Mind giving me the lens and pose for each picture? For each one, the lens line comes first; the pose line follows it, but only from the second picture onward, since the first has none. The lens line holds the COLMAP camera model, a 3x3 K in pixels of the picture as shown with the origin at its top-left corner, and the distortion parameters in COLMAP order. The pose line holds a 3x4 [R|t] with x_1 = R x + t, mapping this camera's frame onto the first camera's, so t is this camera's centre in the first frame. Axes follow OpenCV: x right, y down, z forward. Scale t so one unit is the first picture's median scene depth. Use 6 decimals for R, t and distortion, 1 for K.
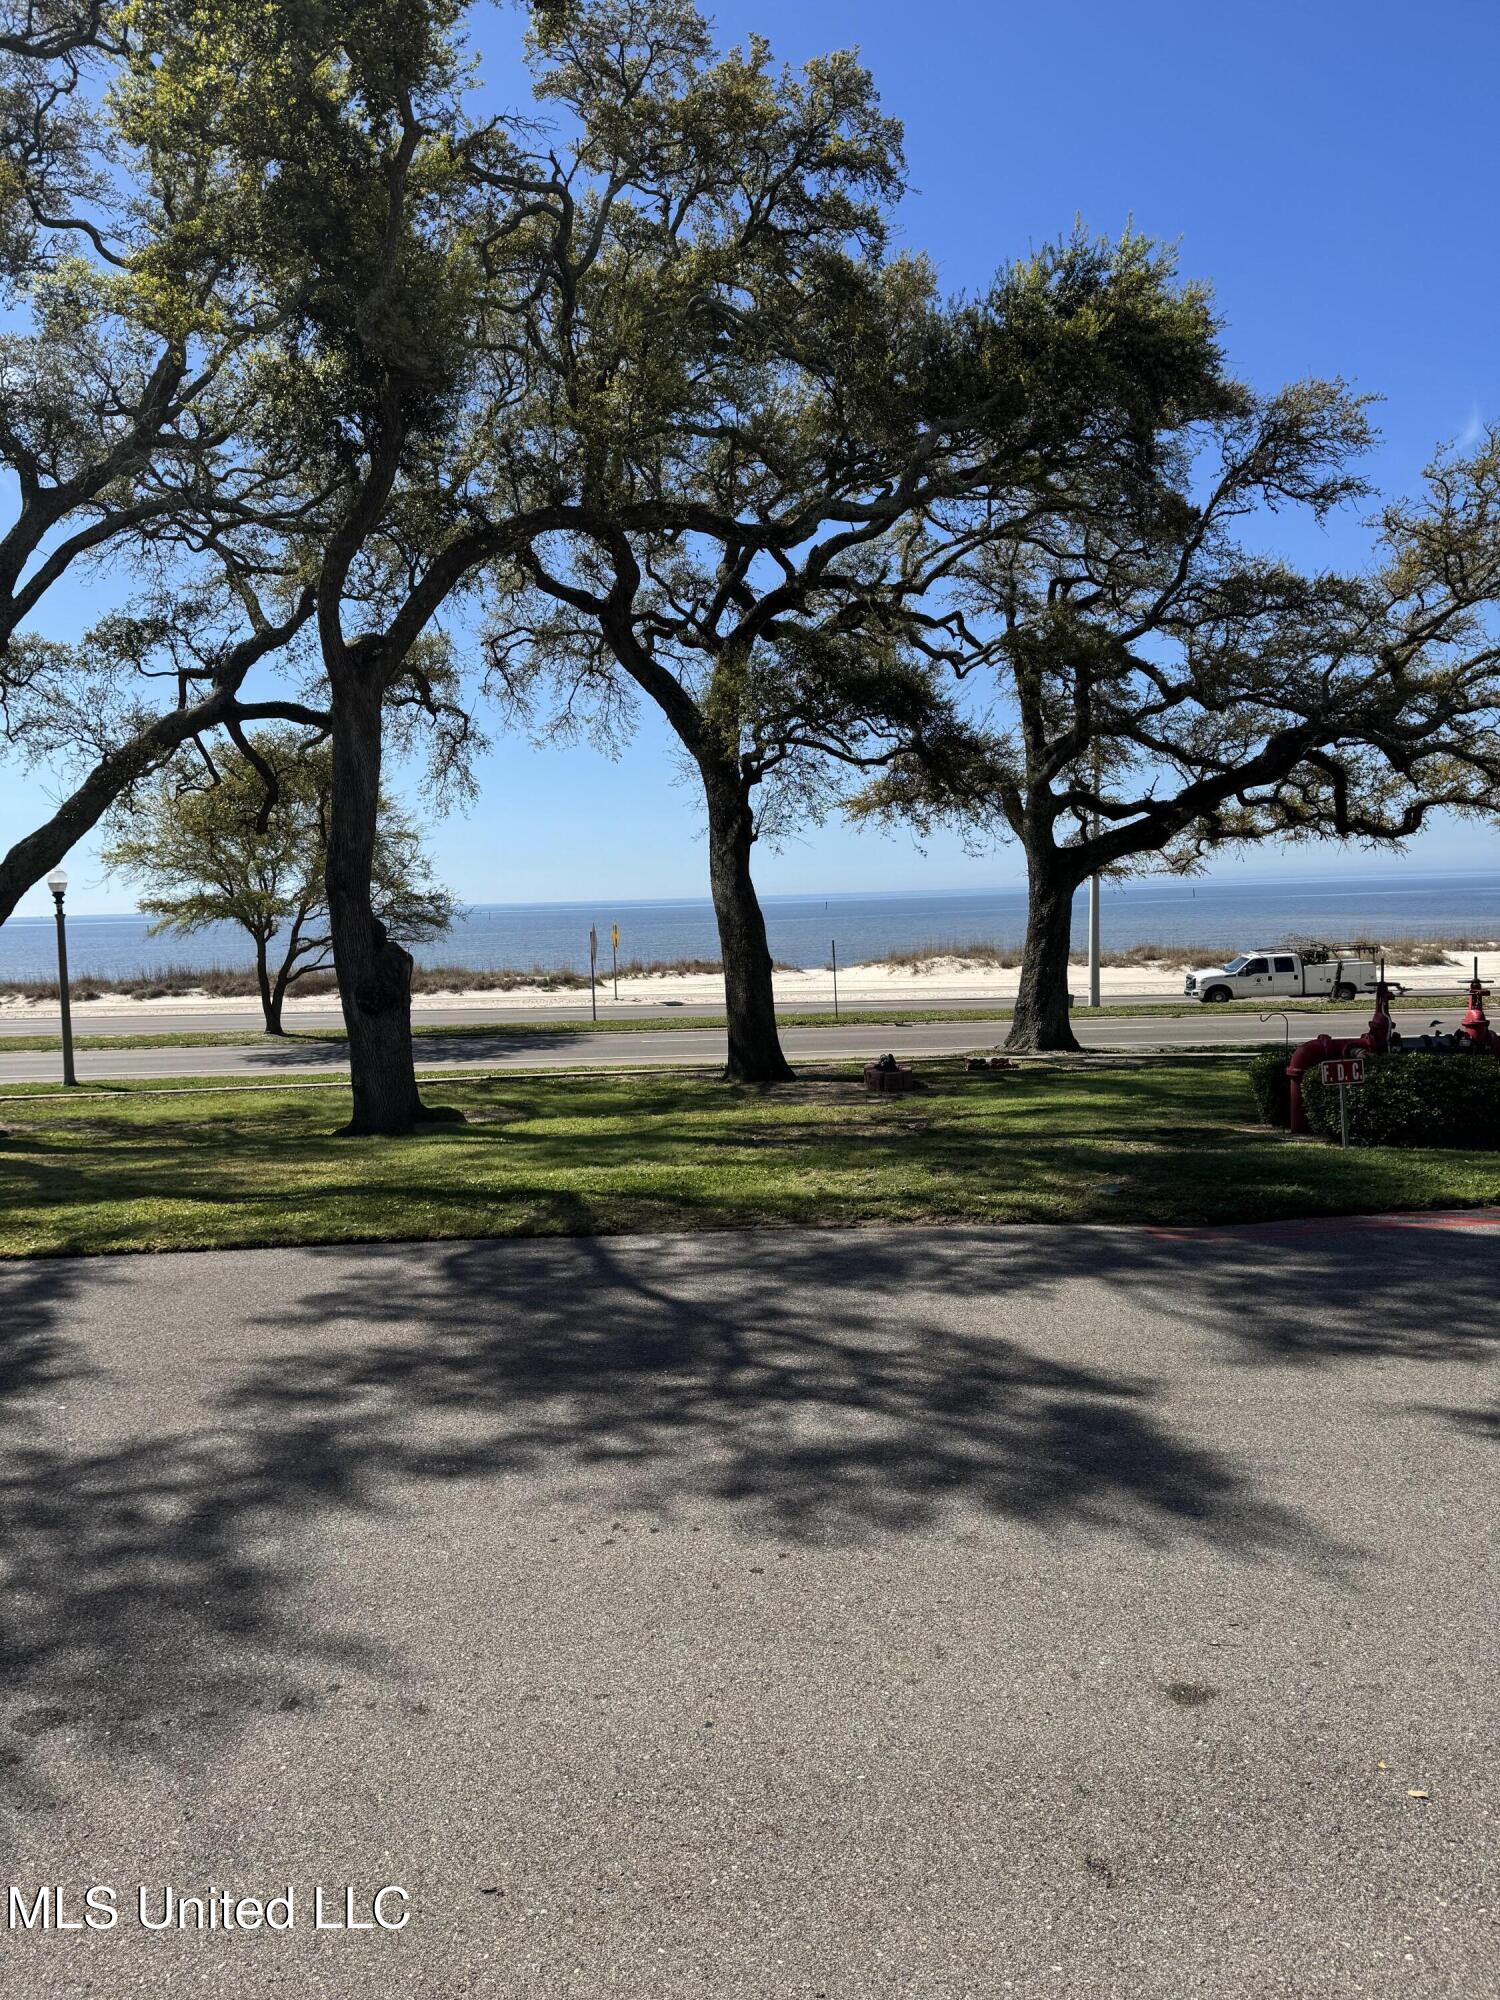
lens RADIAL K [[1385.5, 0, 765.7], [0, 1385.5, 1004.1], [0, 0, 1]] dist [0.125532, -0.202925]
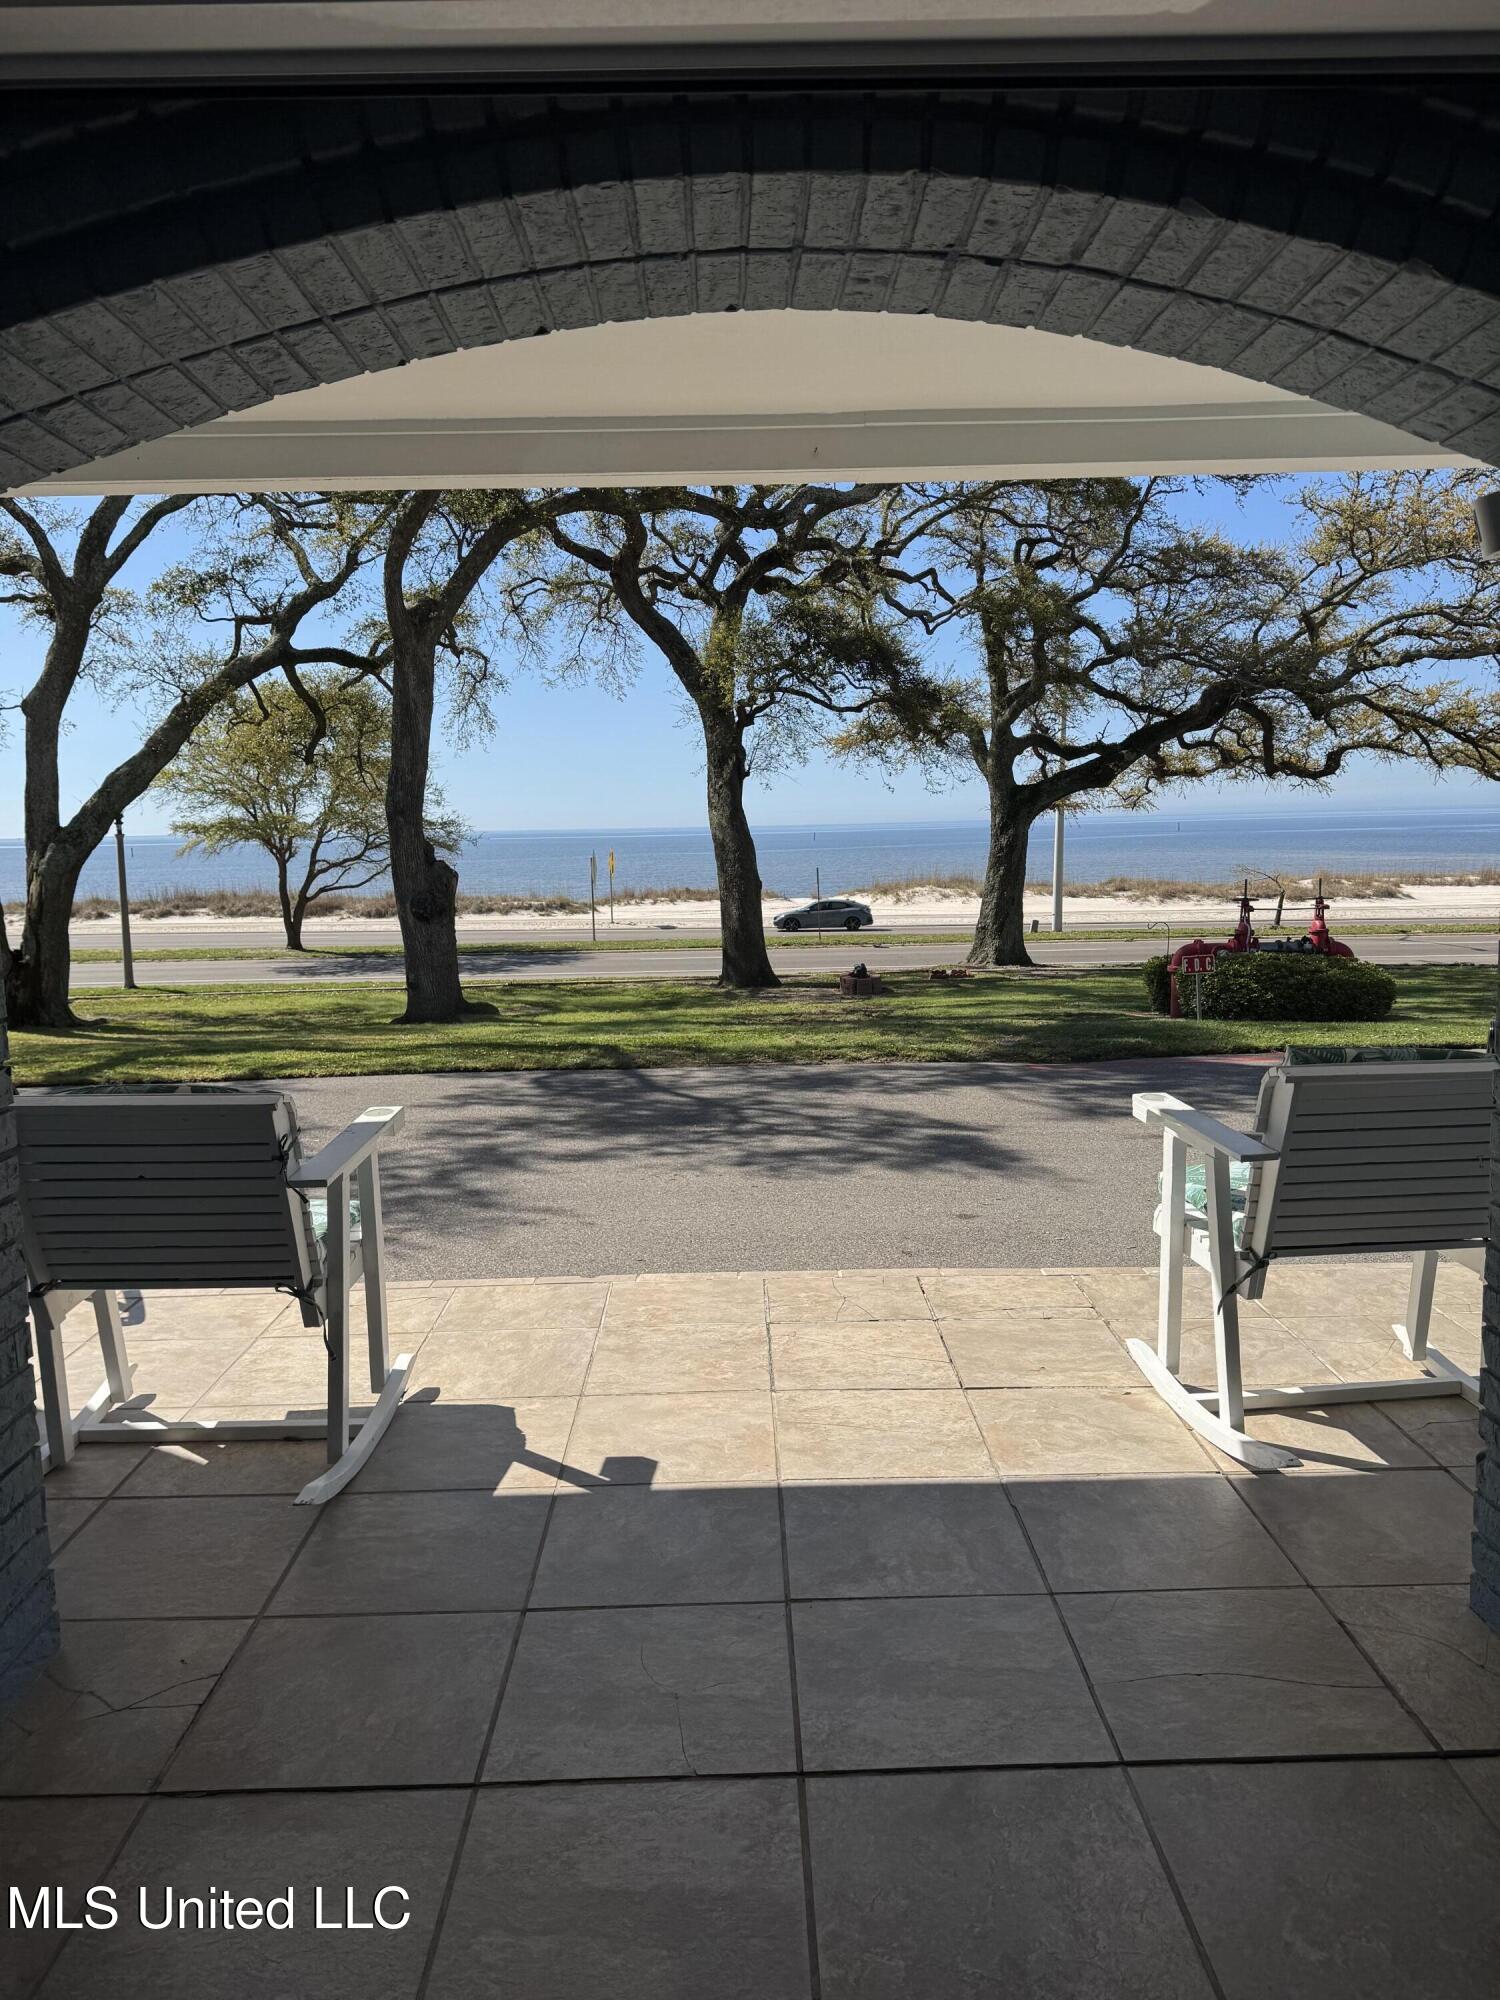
lens RADIAL K [[1385.5, 0, 765.7], [0, 1385.5, 1004.1], [0, 0, 1]] dist [0.125532, -0.202925]
pose [[0.999905, 0.009697, 0.009826, -0.002160], [-0.010172, 0.998721, 0.049531, 0.011657], [-0.009333, -0.049626, 0.998724, -0.141197]]
